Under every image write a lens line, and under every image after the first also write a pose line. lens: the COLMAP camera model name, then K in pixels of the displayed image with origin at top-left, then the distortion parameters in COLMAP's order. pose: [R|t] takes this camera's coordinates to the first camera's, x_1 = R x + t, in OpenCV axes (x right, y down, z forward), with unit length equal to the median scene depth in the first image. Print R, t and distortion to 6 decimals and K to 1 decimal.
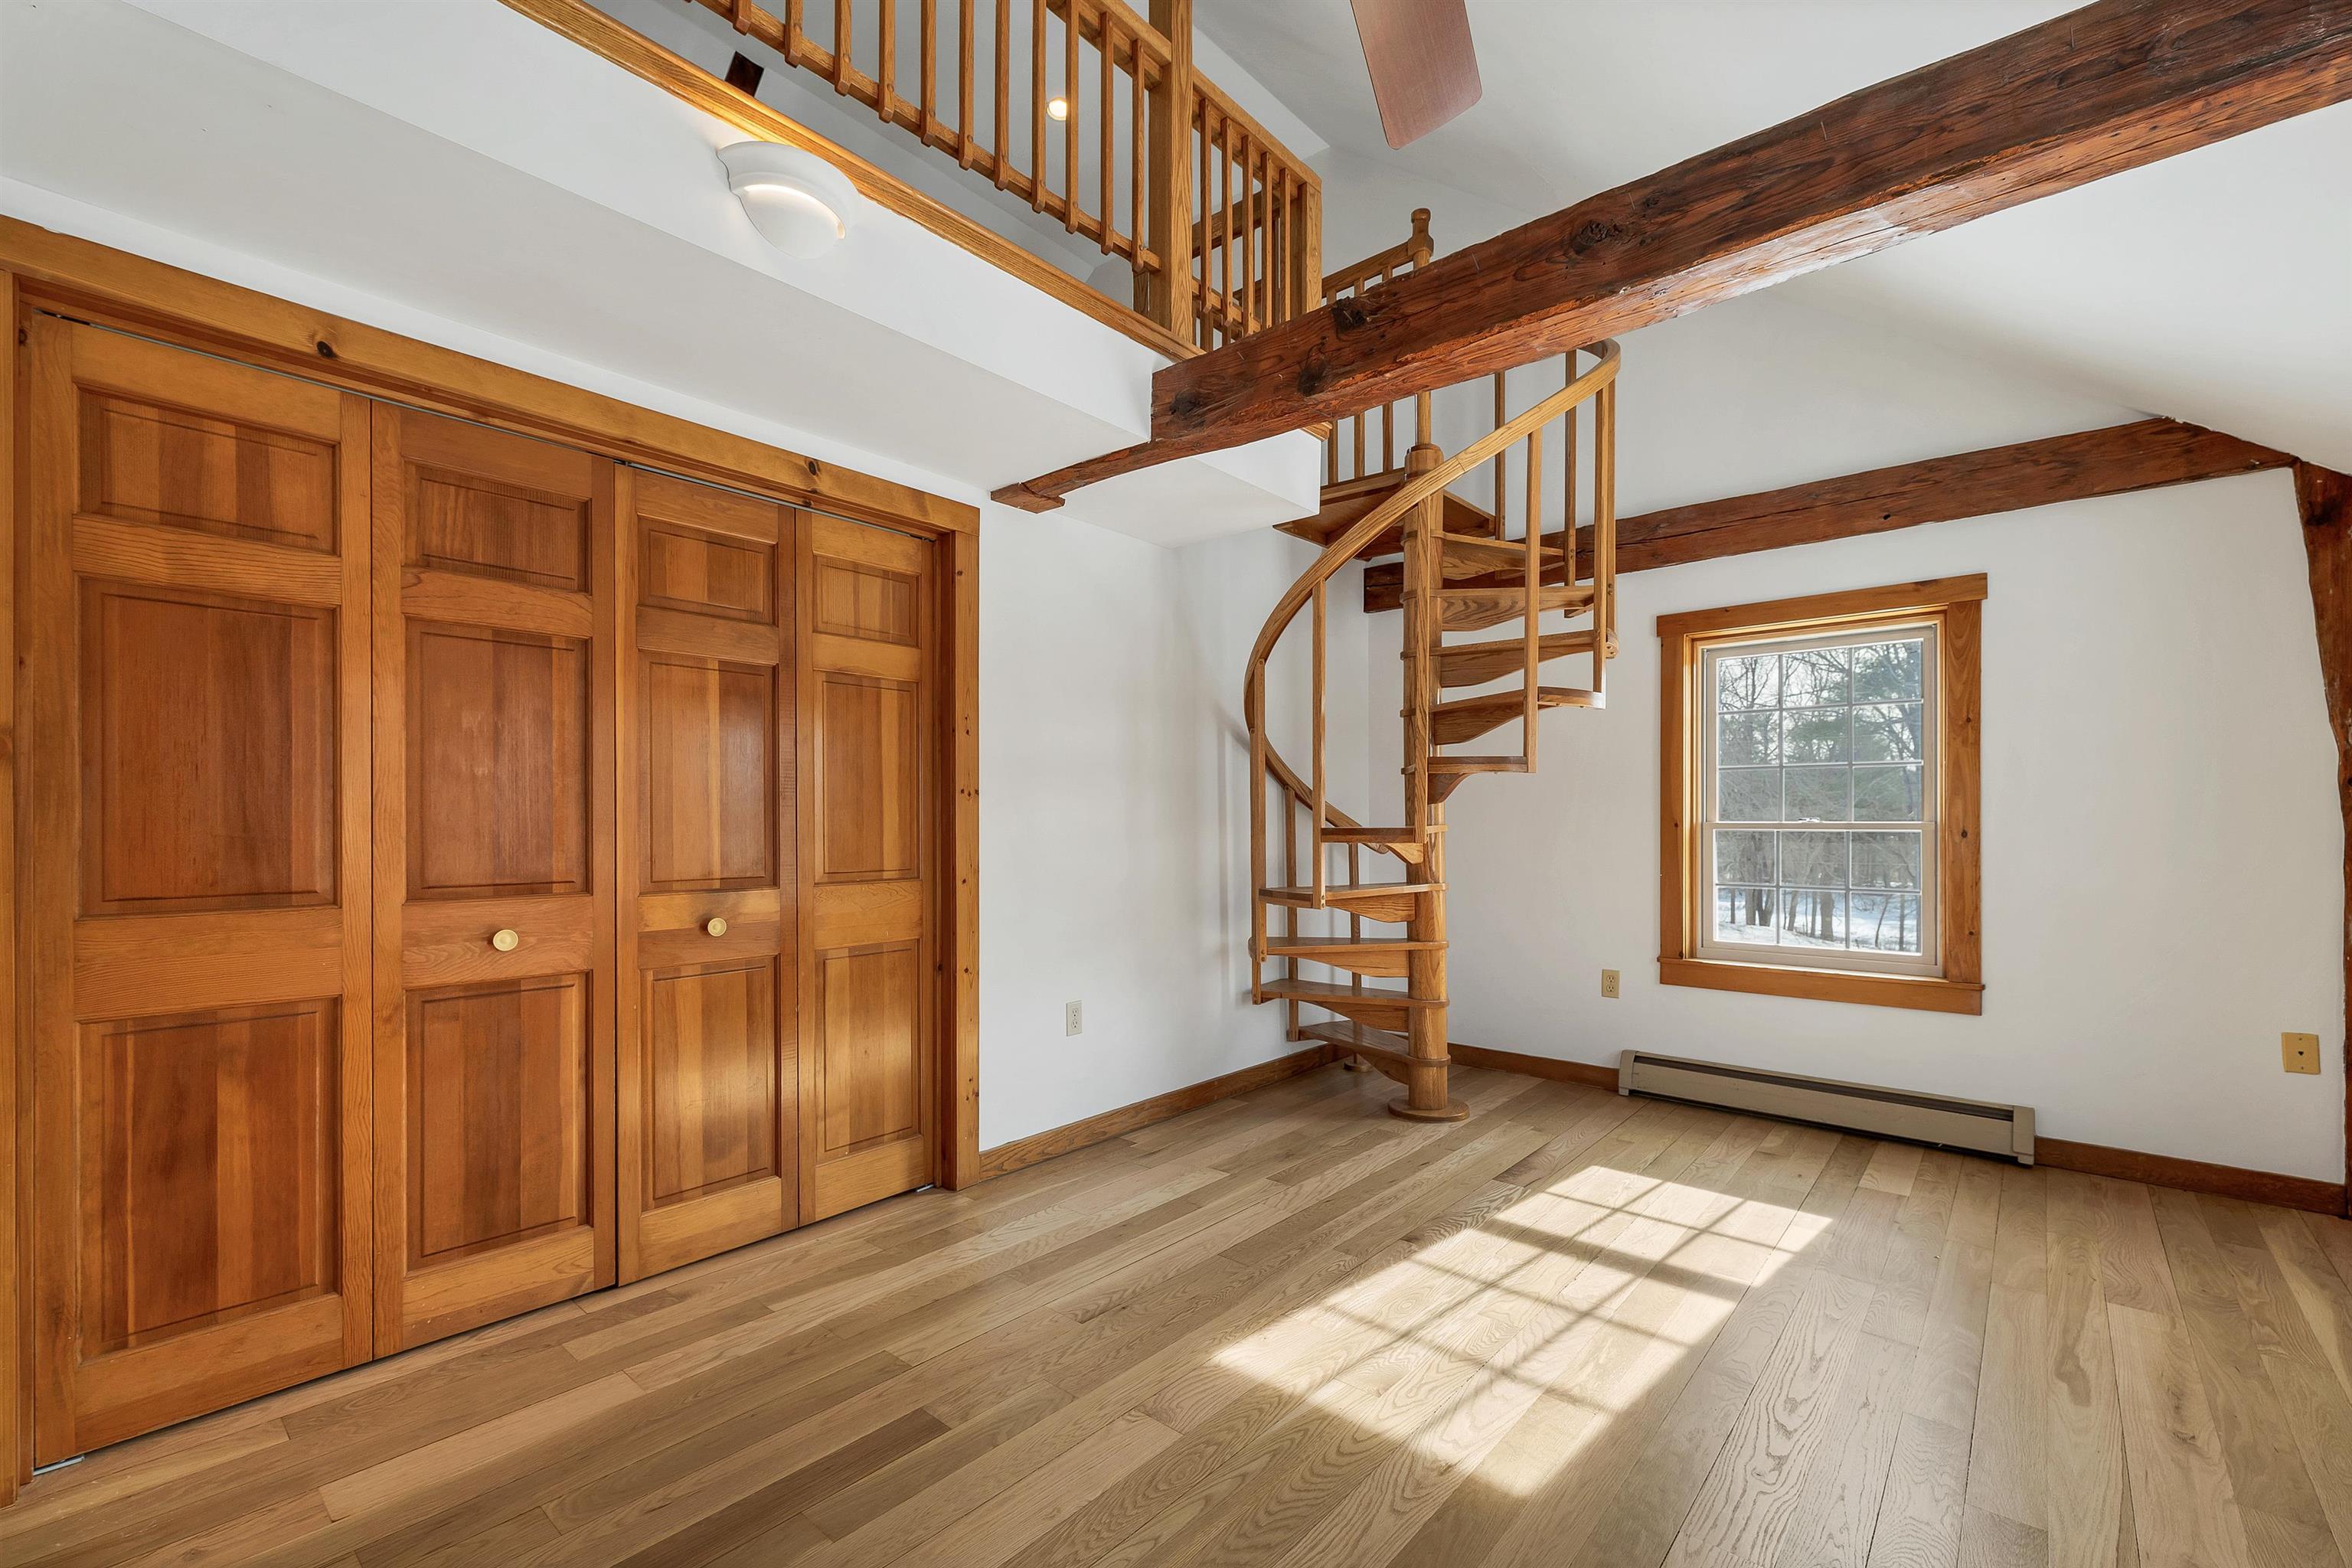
lens RADIAL K [[980.6, 0, 1260.3], [0, 980.6, 824.3], [0, 0, 1]] dist [0.003510, 0.000151]
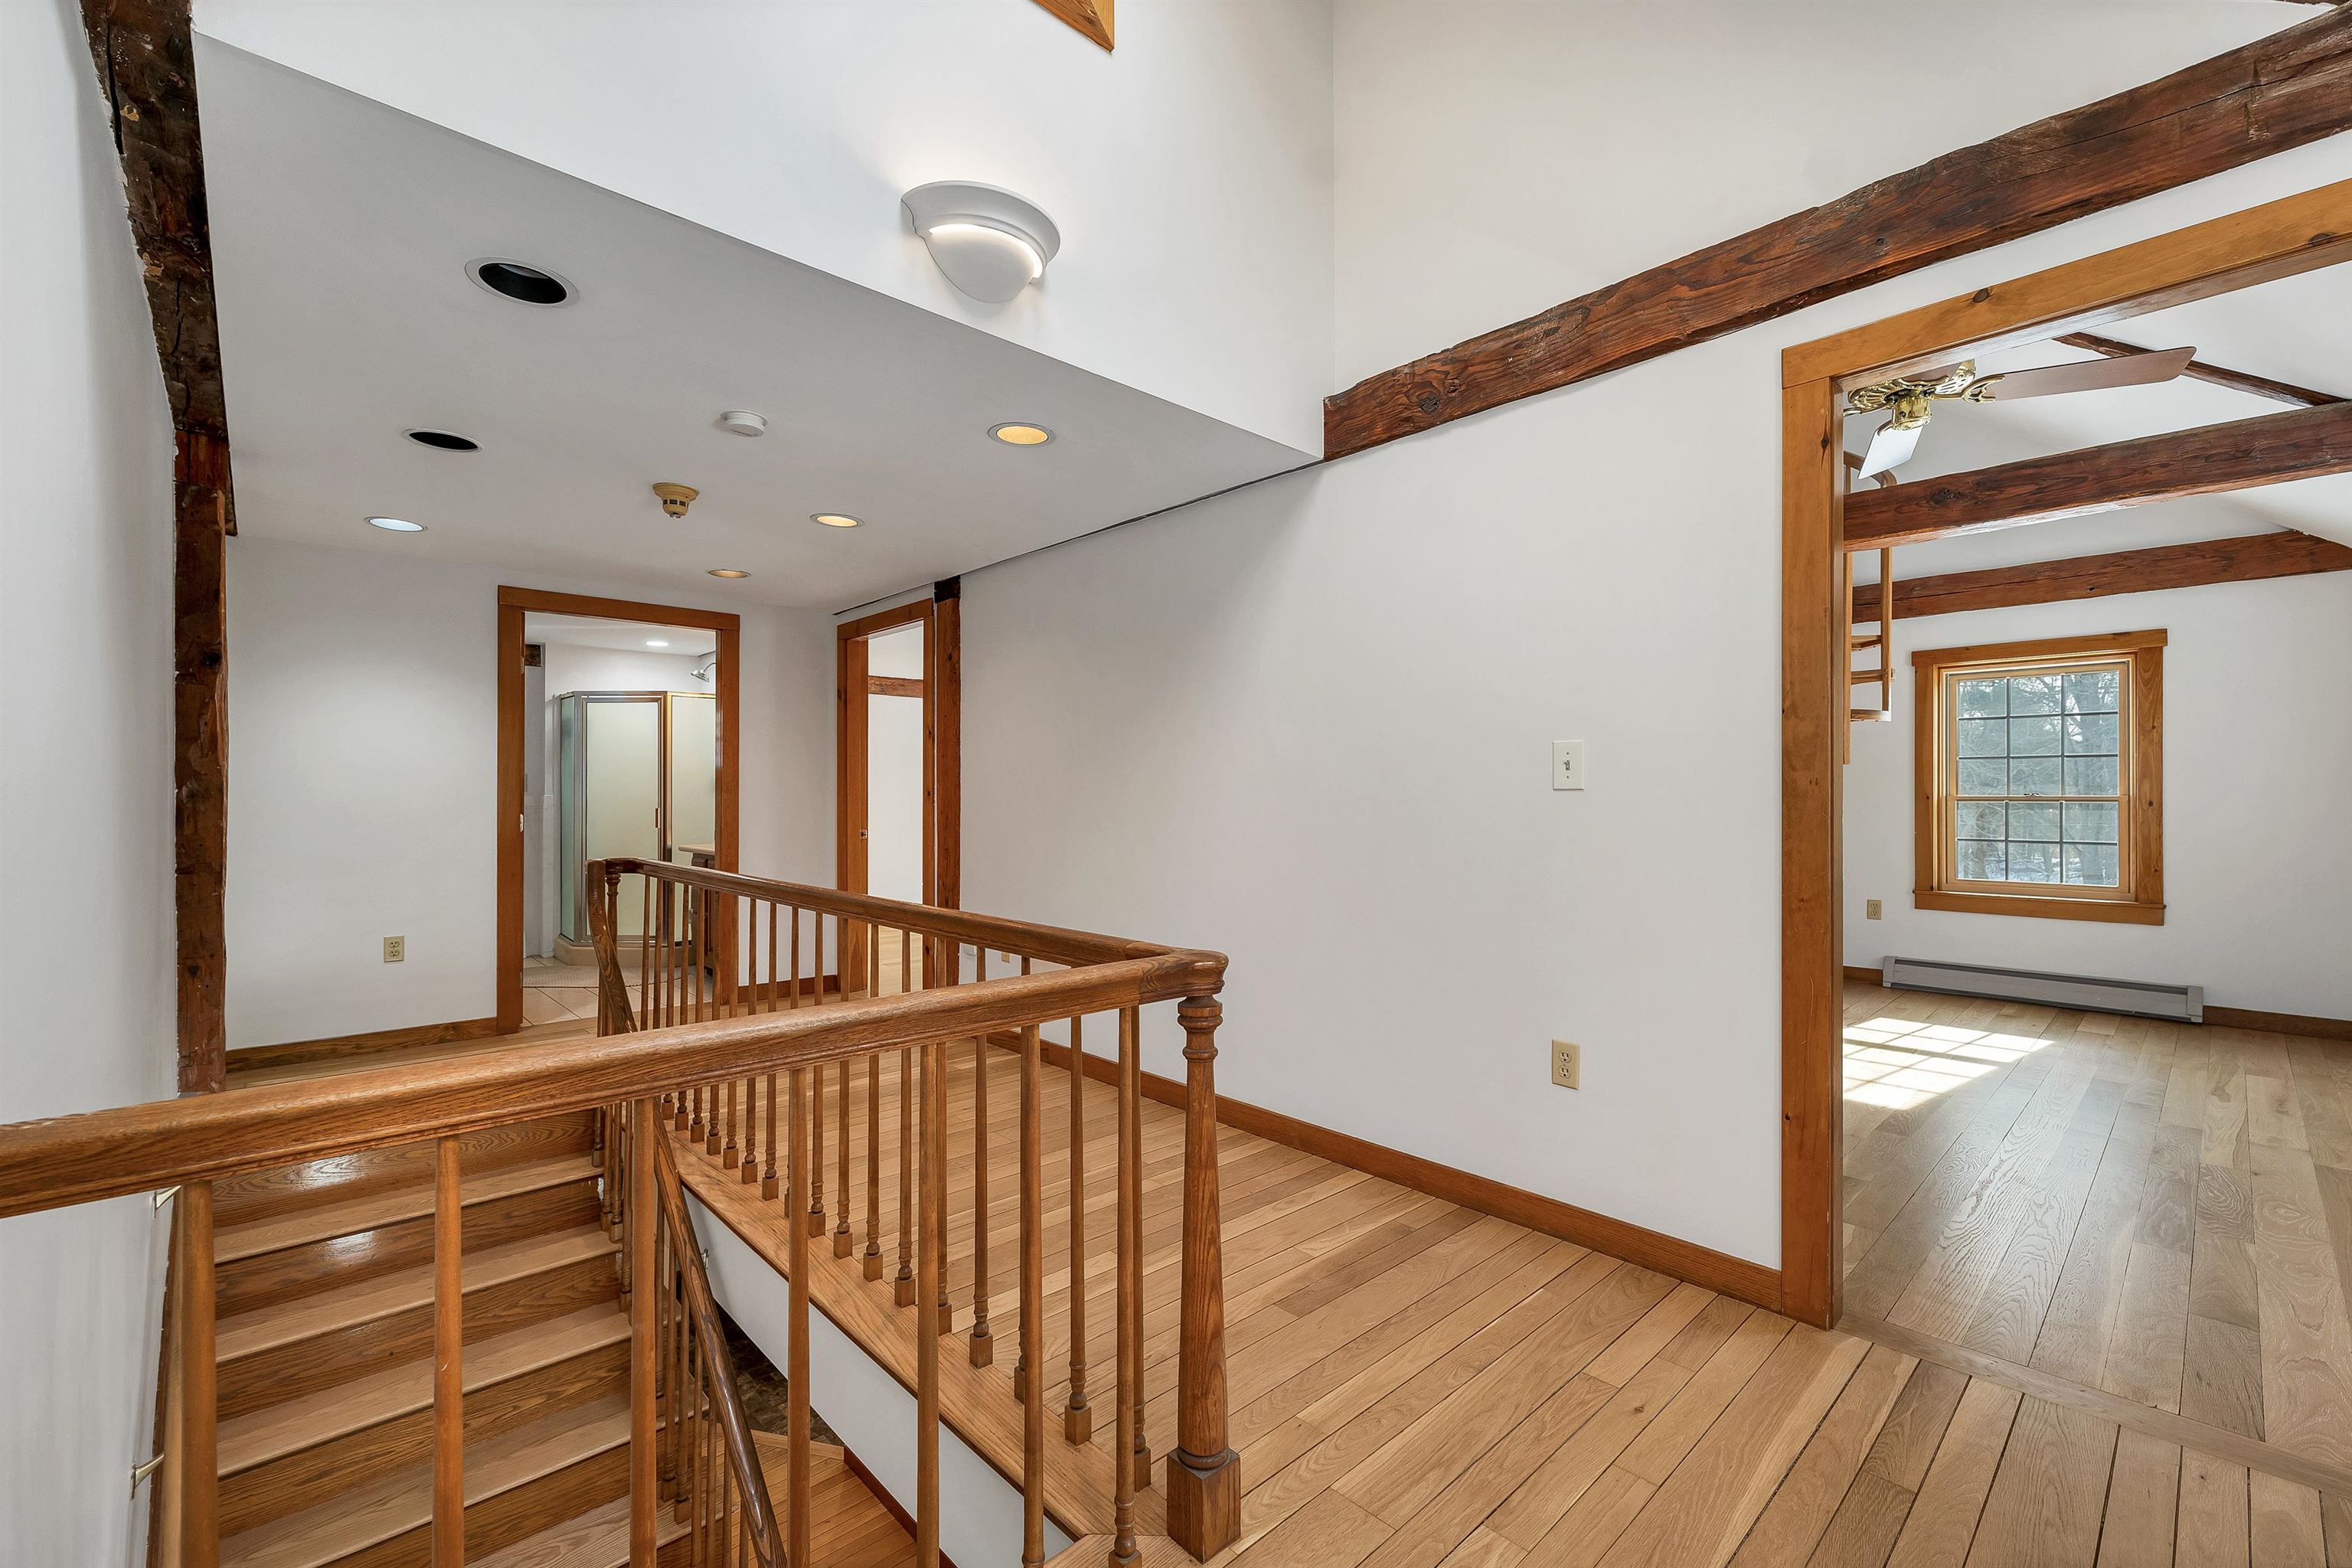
lens RADIAL K [[980.6, 0, 1243.8], [0, 980.6, 793.0], [0, 0, 1]] dist [0.003510, 0.000151]
pose [[0.993500, 0.000362, -0.113836, -0.487238], [-0.000822, 0.999992, -0.003993, 0.000315], [0.113833, 0.004060, 0.993492, -0.647988]]
